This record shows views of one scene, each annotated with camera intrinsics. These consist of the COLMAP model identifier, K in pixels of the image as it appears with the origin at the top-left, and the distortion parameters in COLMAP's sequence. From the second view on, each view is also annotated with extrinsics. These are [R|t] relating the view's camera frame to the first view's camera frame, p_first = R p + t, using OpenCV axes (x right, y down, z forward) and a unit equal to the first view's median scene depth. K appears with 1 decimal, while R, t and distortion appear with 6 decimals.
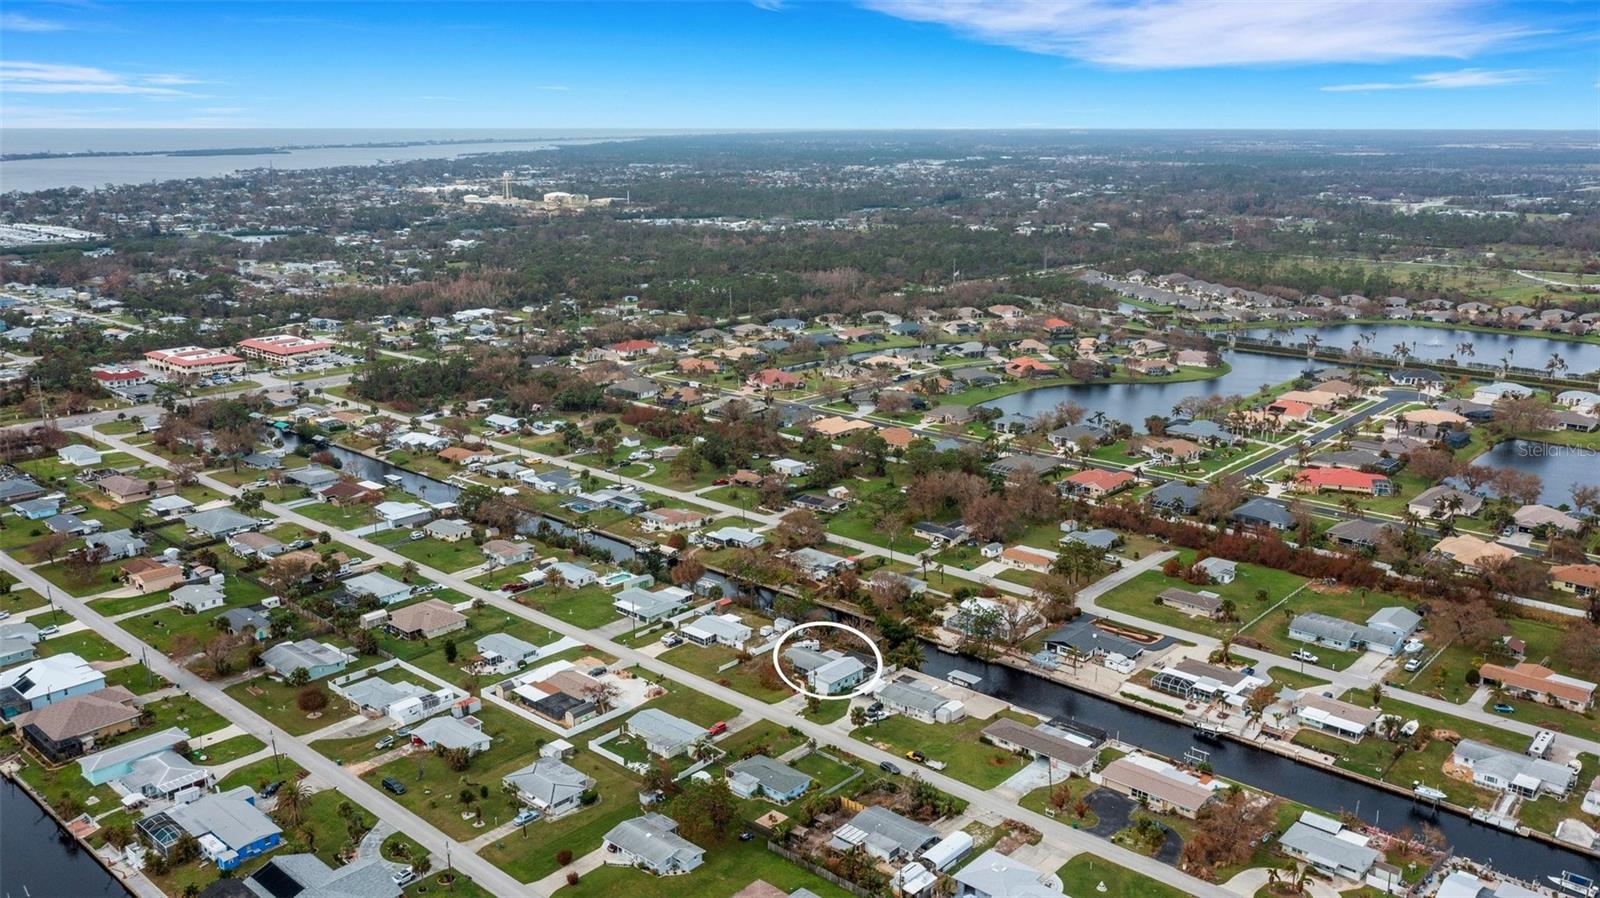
lens RADIAL K [[1259.1, 0, 816.0], [0, 1259.1, 453.4], [0, 0, 1]] dist [-0.007586, 0.008990]
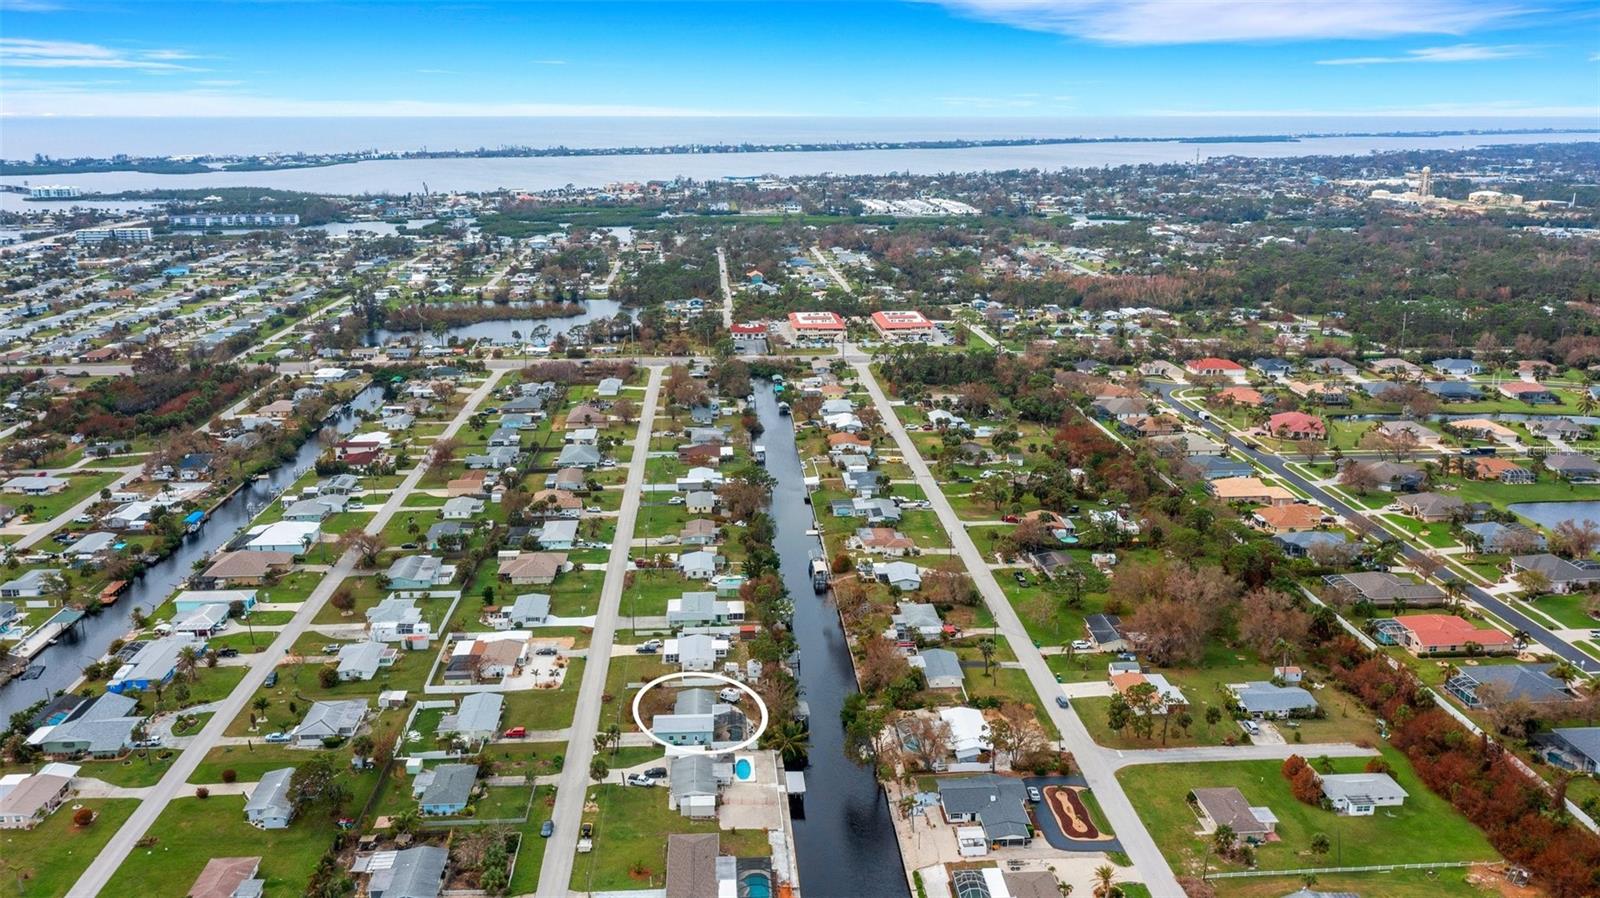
lens RADIAL K [[1259.1, 0, 816.0], [0, 1259.1, 453.4], [0, 0, 1]] dist [-0.007586, 0.008990]
pose [[0.716375, 0.180842, -0.673872, 0.576823], [-0.174695, 0.981552, 0.077697, -0.093990], [0.675491, 0.062062, 0.734752, 0.328248]]
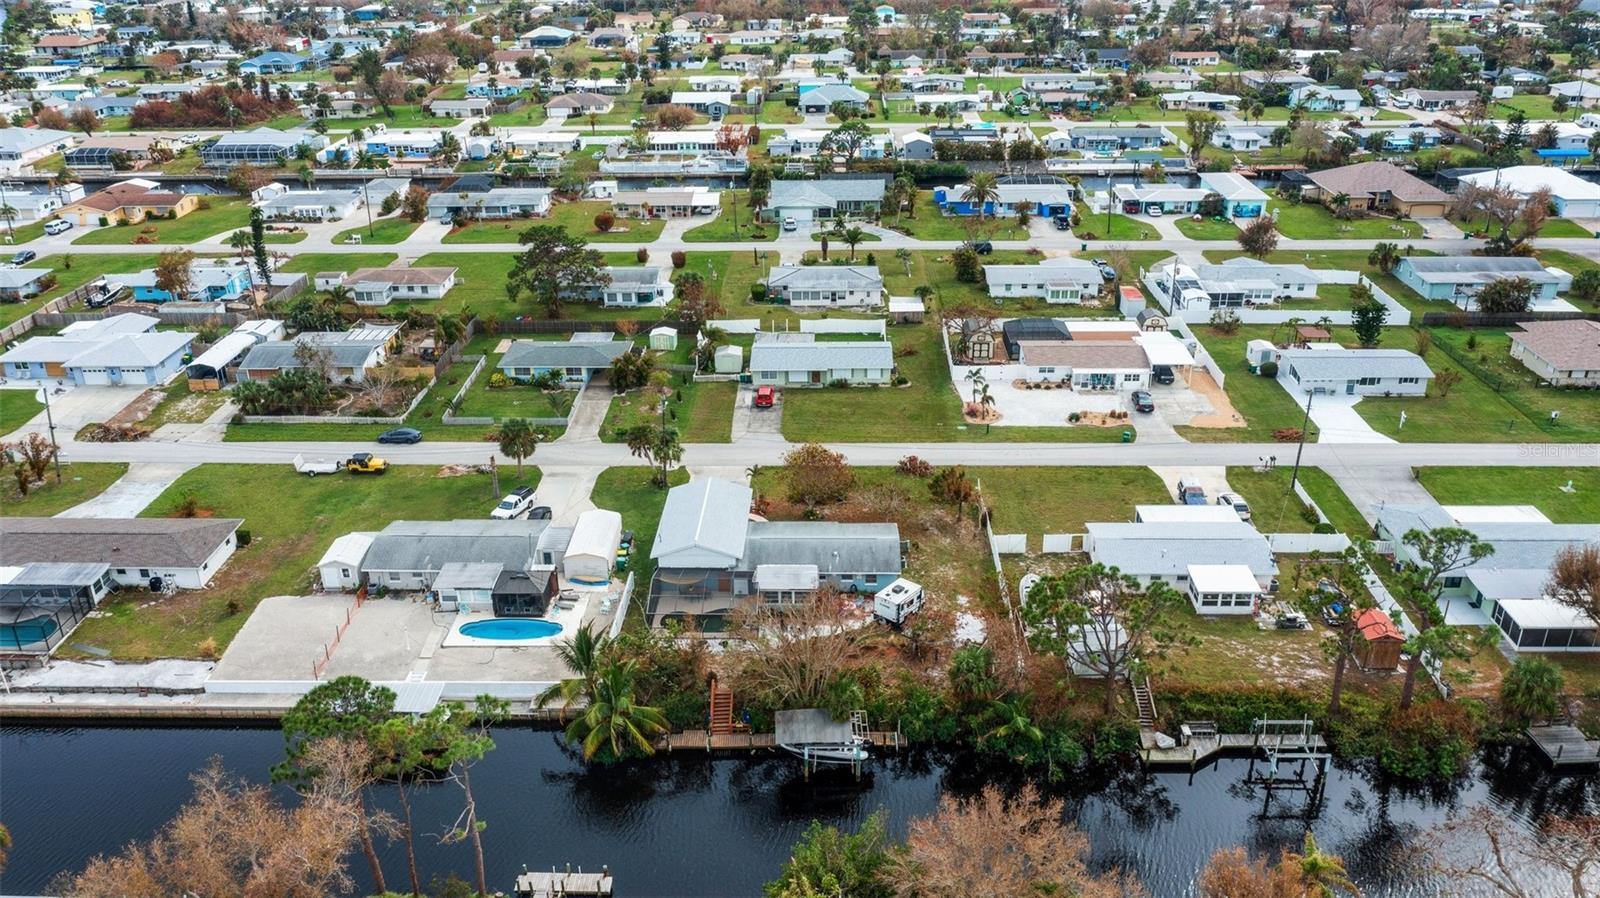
lens RADIAL K [[1259.1, 0, 816.0], [0, 1259.1, 453.4], [0, 0, 1]] dist [-0.007586, 0.008990]
pose [[-0.762968, 0.270954, -0.586911, 0.178978], [-0.154773, 0.804942, 0.572812, -0.055573], [0.627635, 0.527875, -0.572209, 1.055942]]
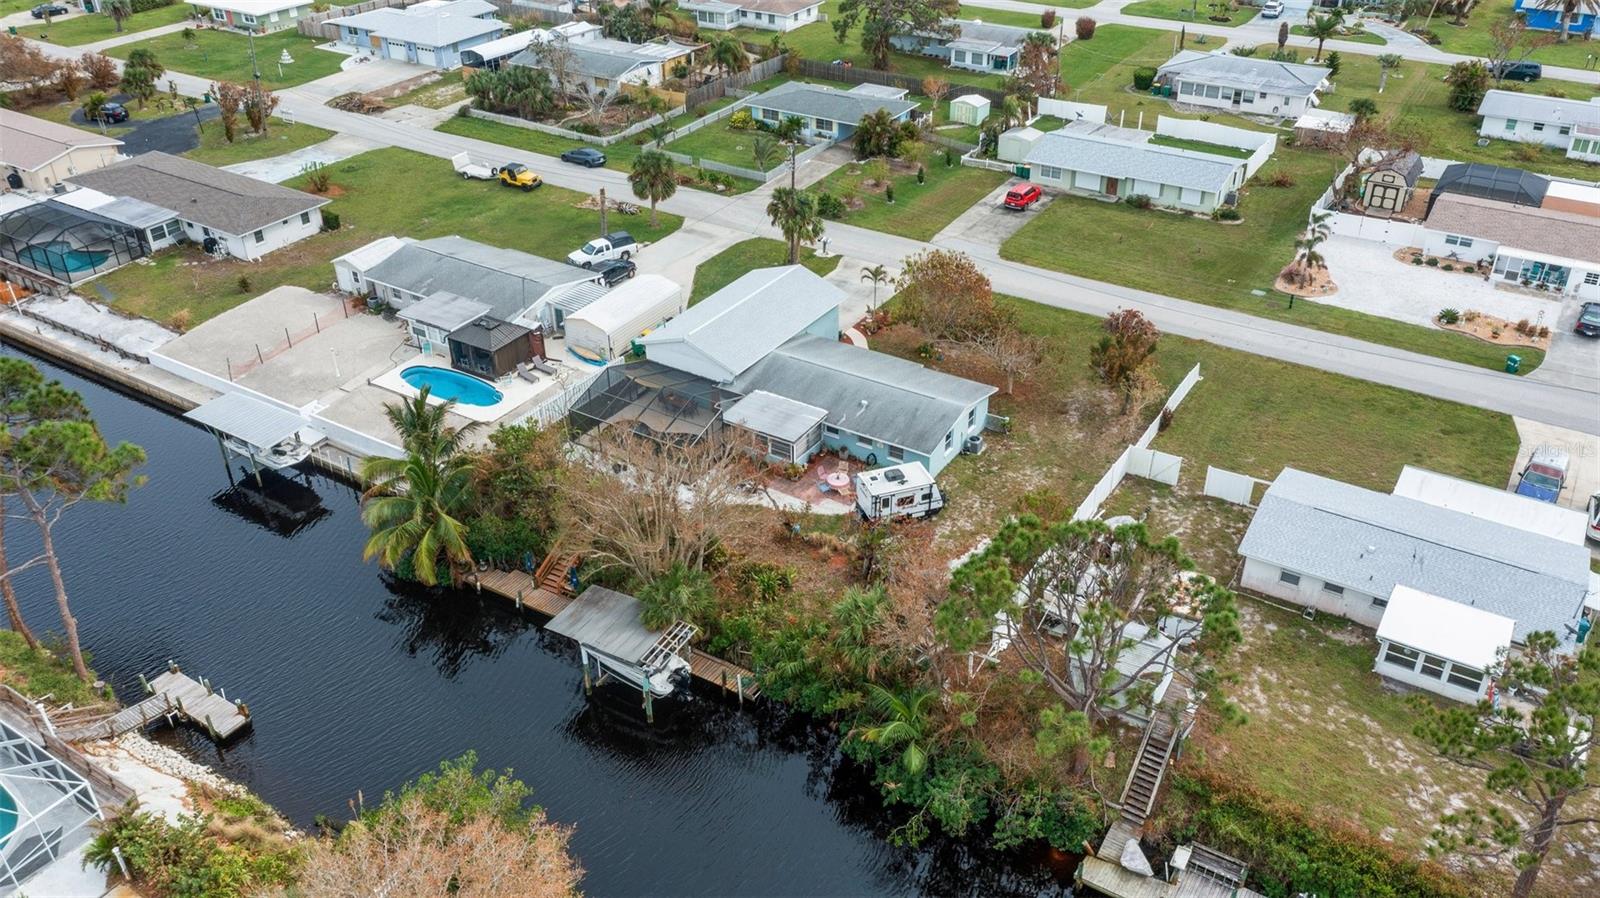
lens RADIAL K [[1259.1, 0, 816.0], [0, 1259.1, 453.4], [0, 0, 1]] dist [-0.007586, 0.008990]
pose [[-0.987806, 0.086554, -0.129412, 0.034021], [-0.033431, 0.693911, 0.719284, -0.004045], [0.152058, 0.714840, -0.682556, 1.043430]]
